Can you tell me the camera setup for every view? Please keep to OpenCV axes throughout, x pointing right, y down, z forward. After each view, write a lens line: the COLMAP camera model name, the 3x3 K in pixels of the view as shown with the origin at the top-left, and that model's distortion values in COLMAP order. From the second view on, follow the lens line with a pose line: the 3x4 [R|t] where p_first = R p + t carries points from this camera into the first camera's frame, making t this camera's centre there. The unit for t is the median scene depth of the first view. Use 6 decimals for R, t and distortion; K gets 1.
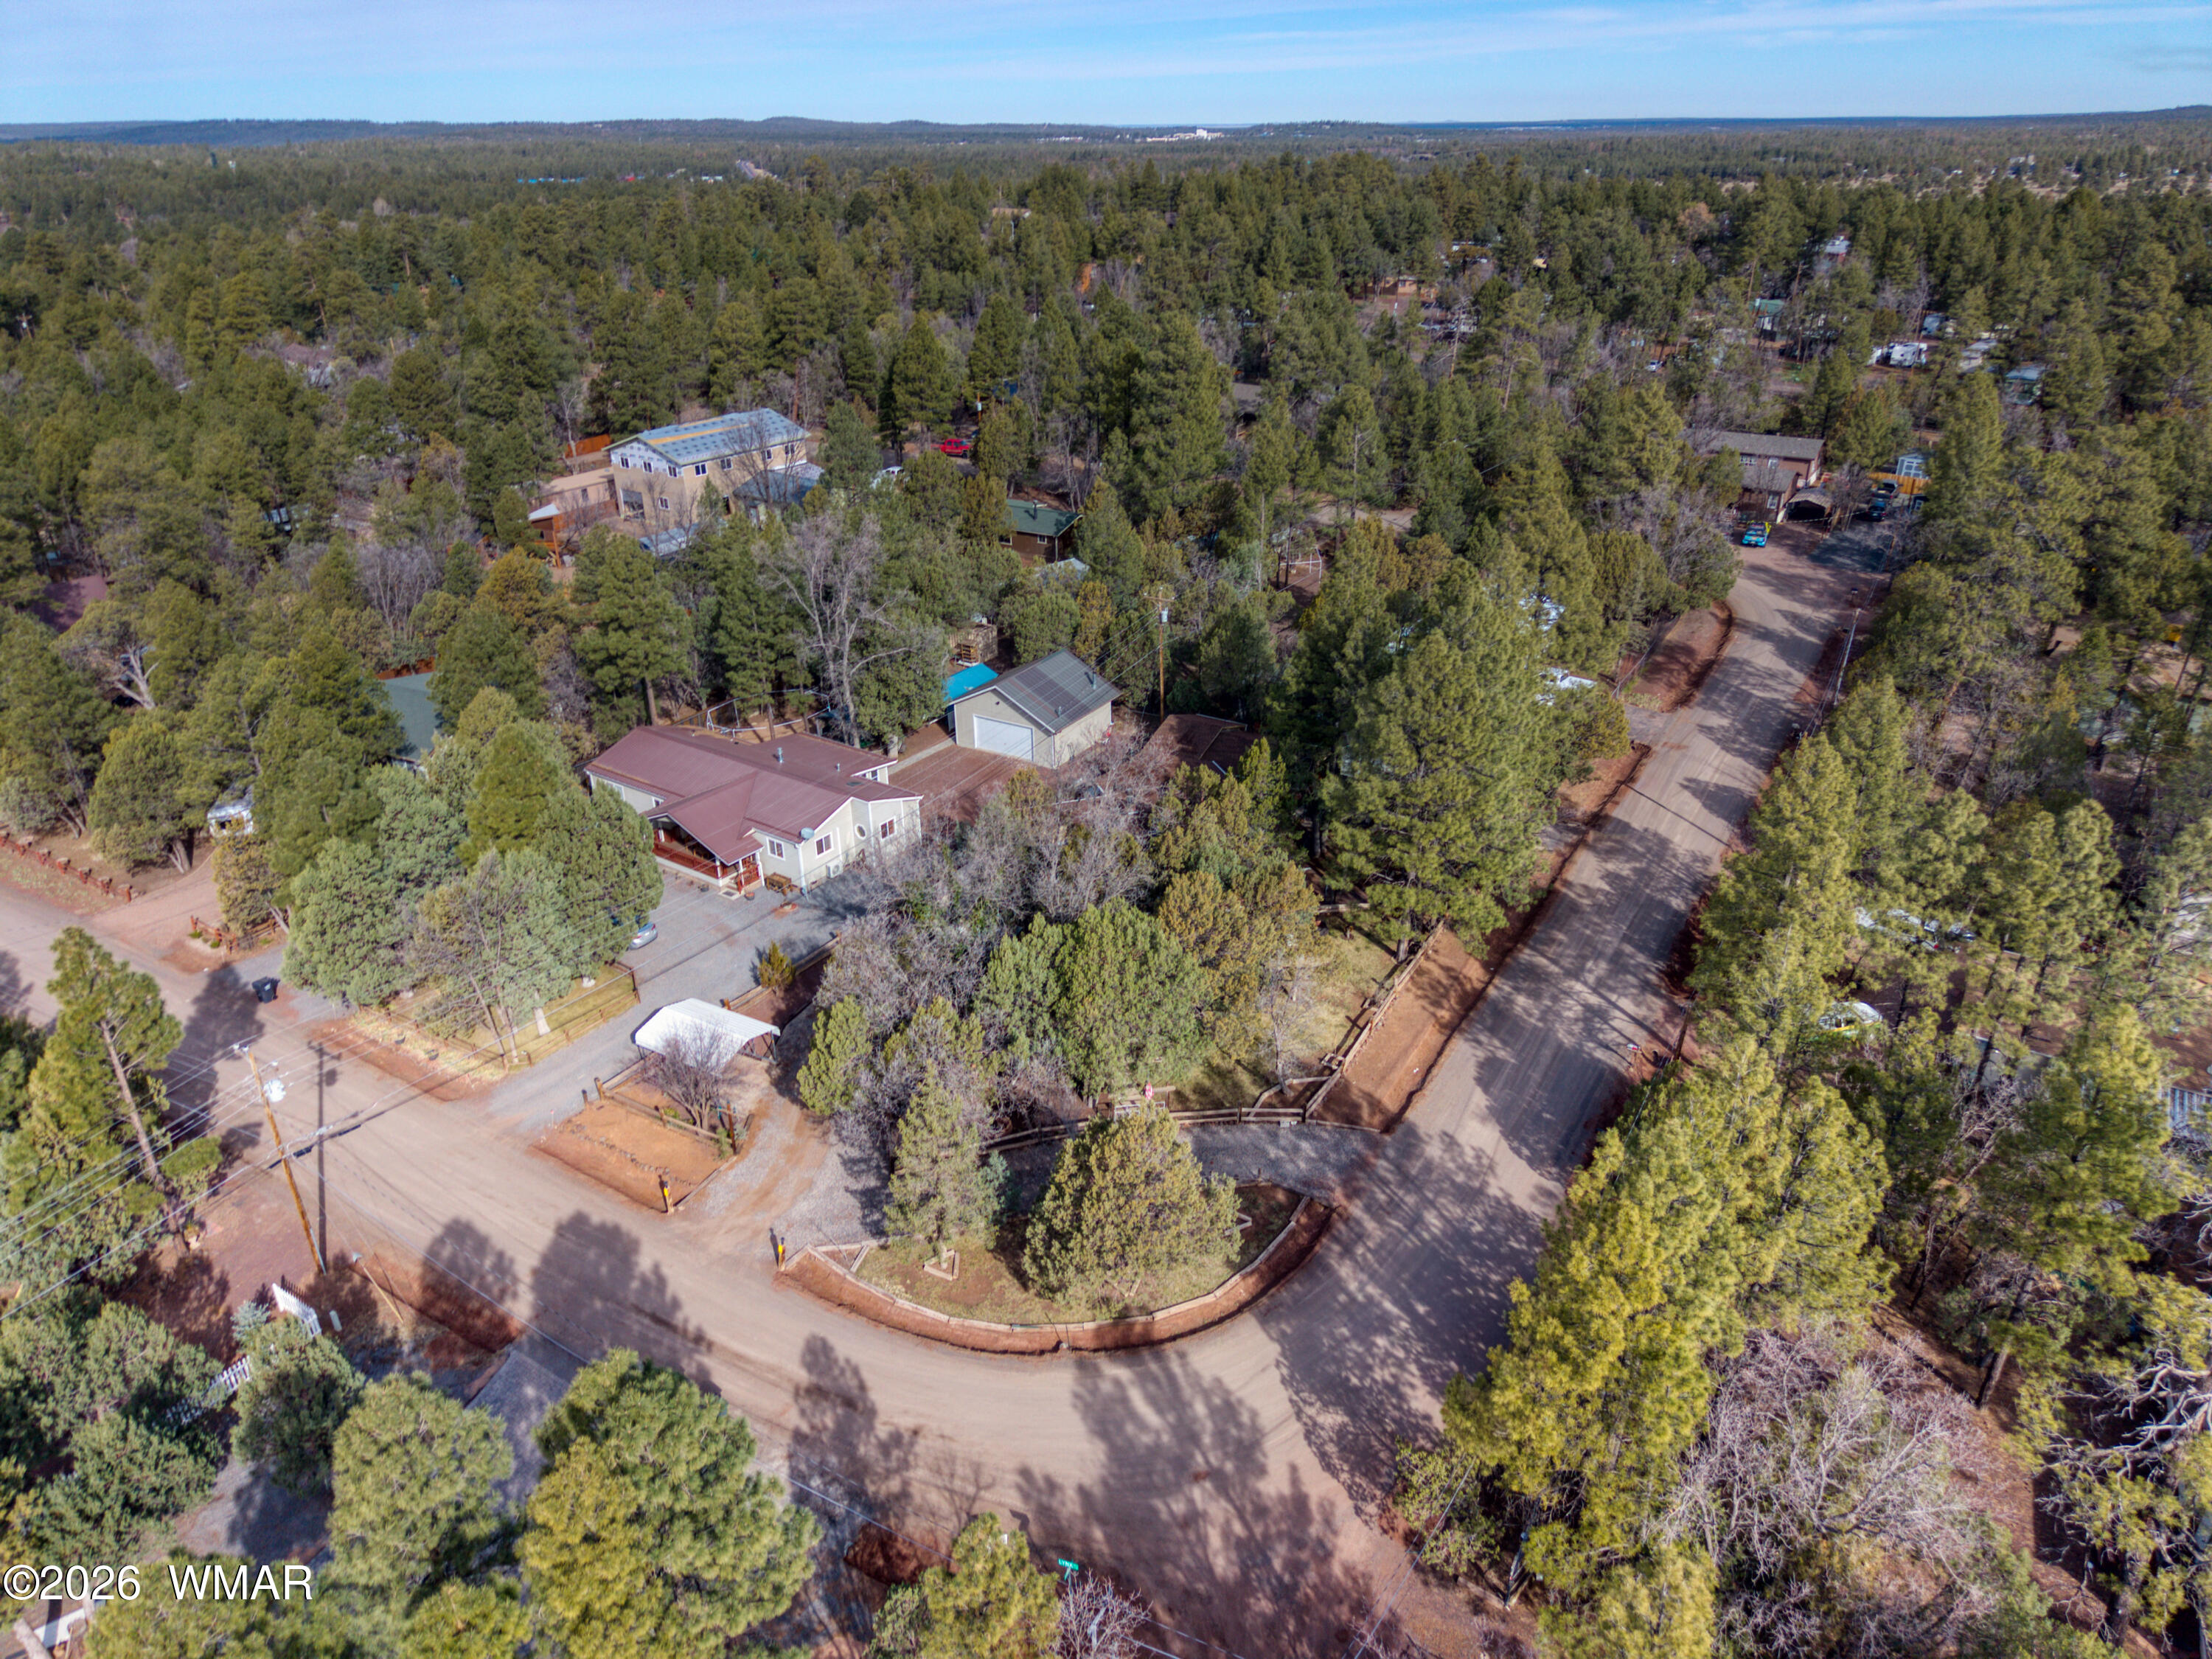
lens RADIAL K [[1528.5, 0, 1105.8], [0, 1528.5, 814.7], [0, 0, 1]] dist [0.033745, -0.008376]
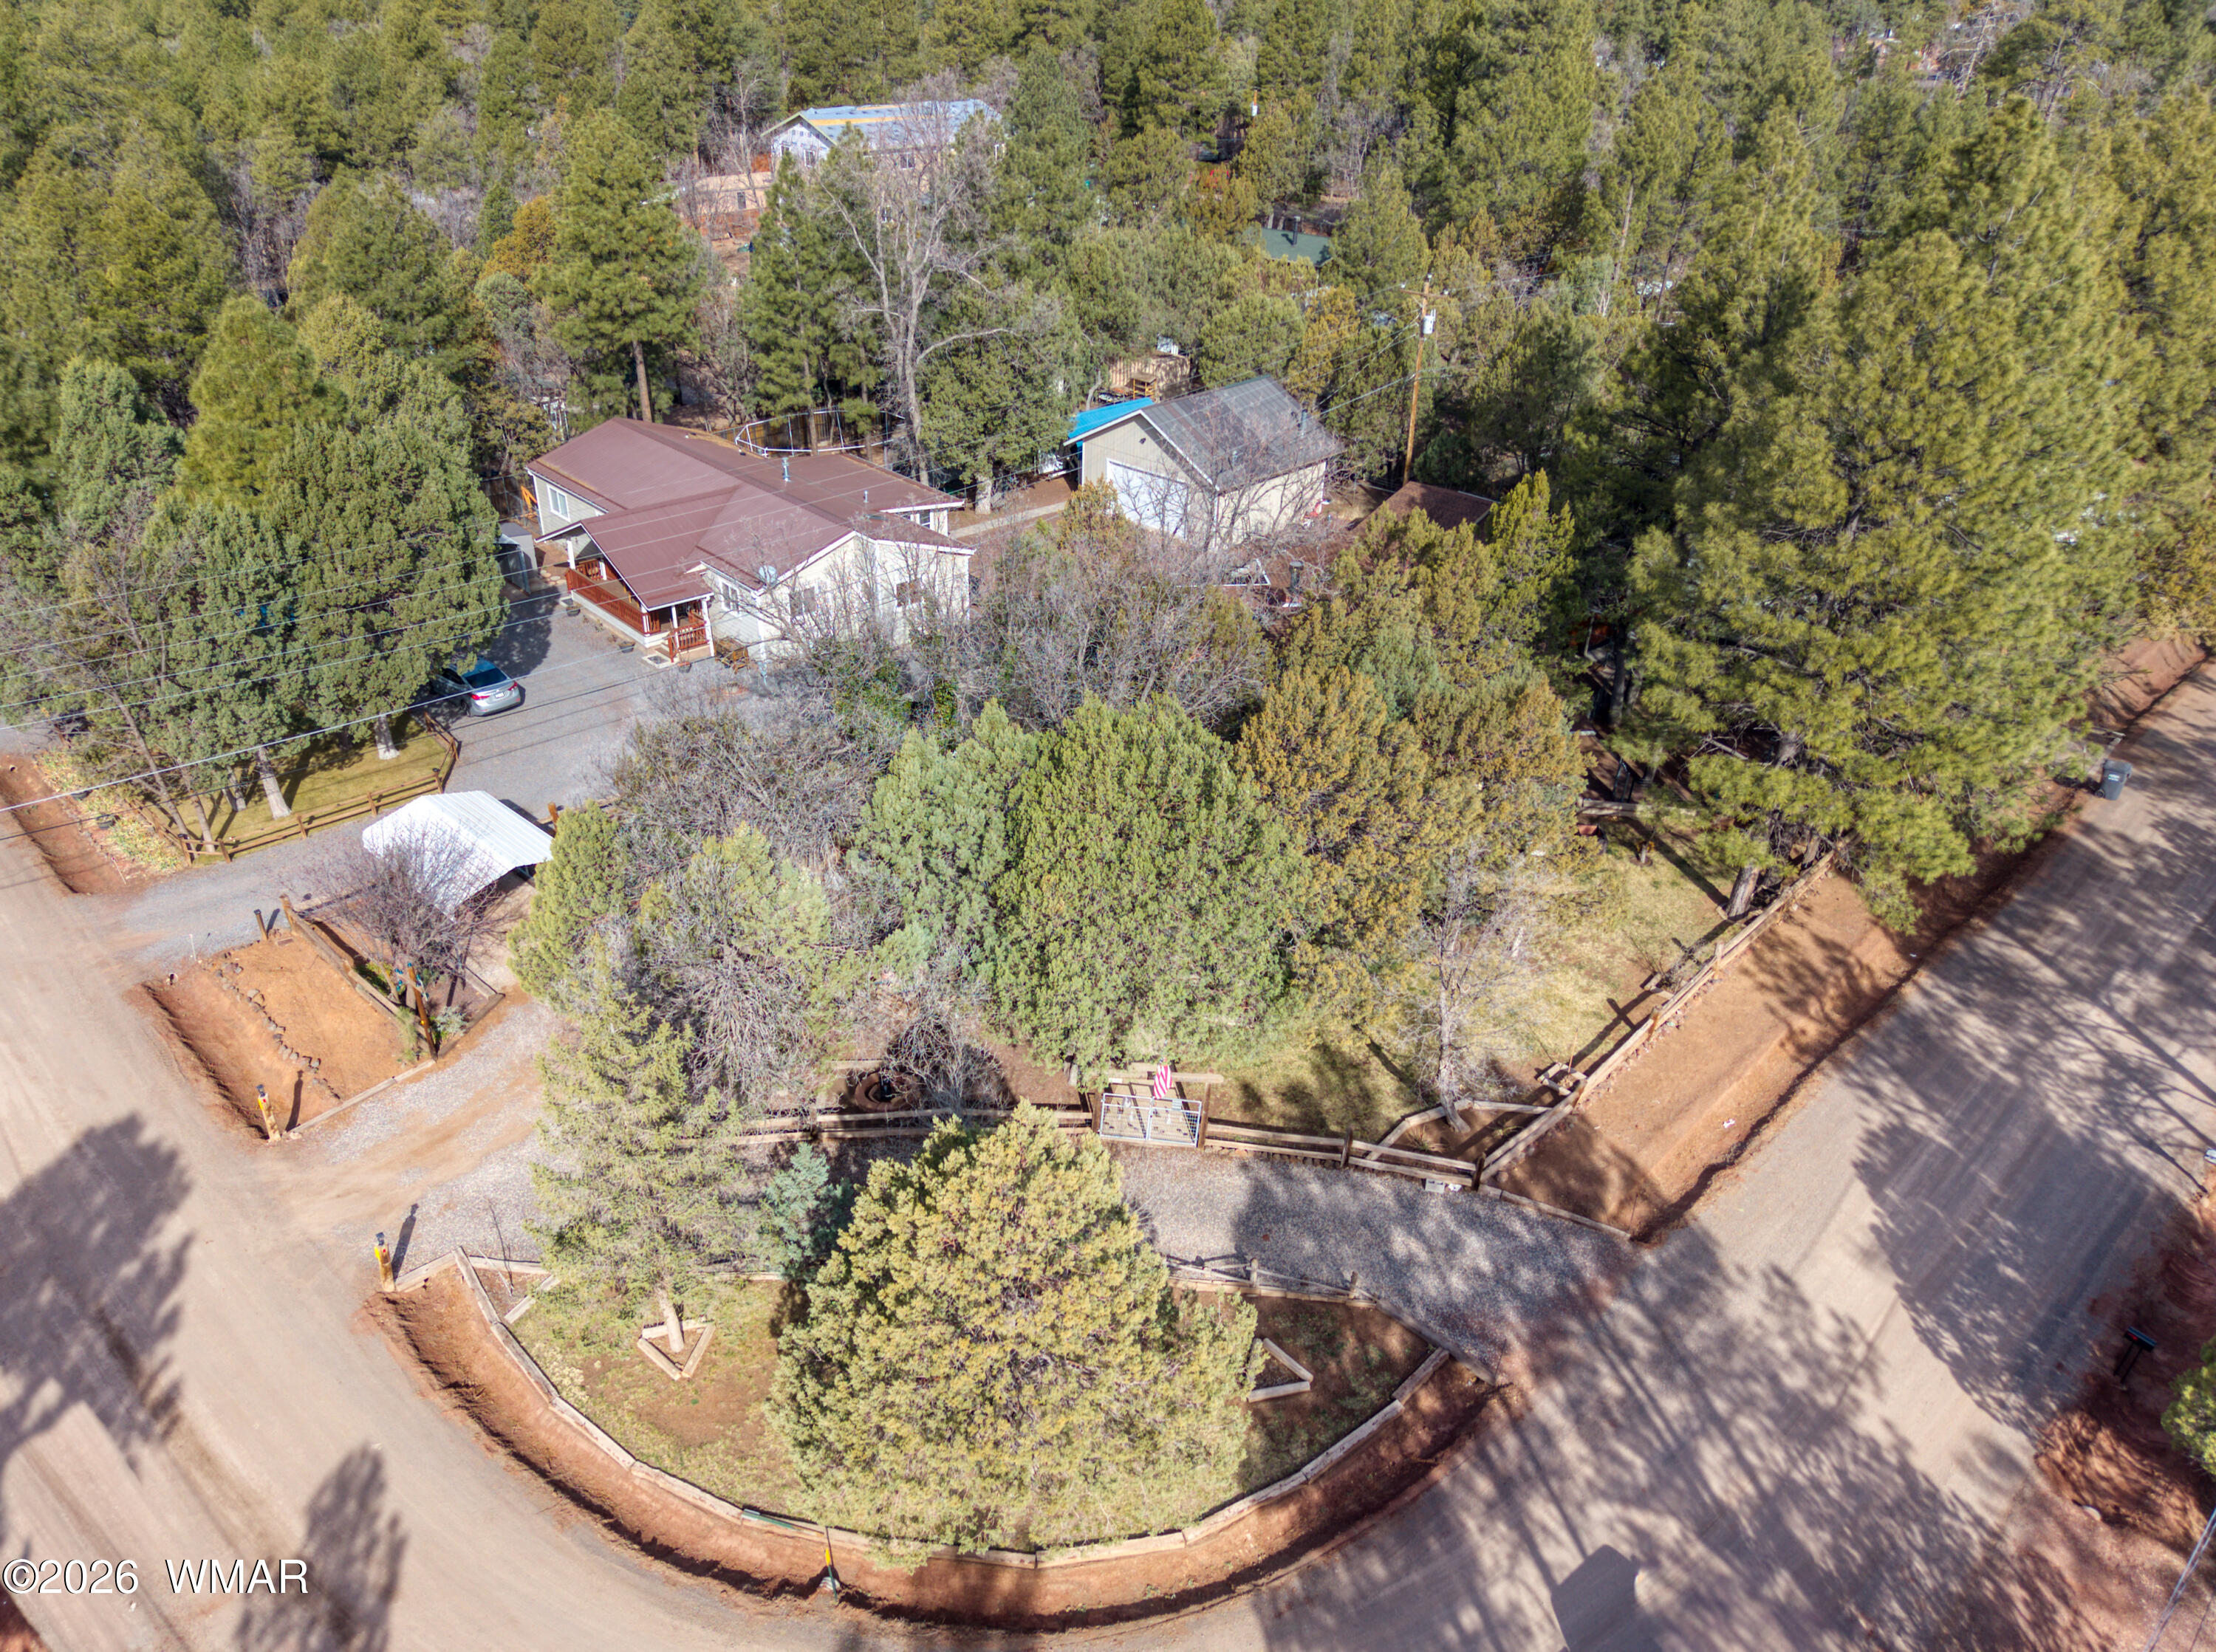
lens RADIAL K [[1618.9, 0, 1039.2], [0, 1618.9, 878.8], [0, 0, 1]] dist [0.012493, -0.008148]
pose [[0.966326, 0.147304, -0.210989, 0.082083], [-0.126157, 0.985839, 0.110478, 0.055943], [0.224275, -0.080140, 0.971225, 0.431991]]
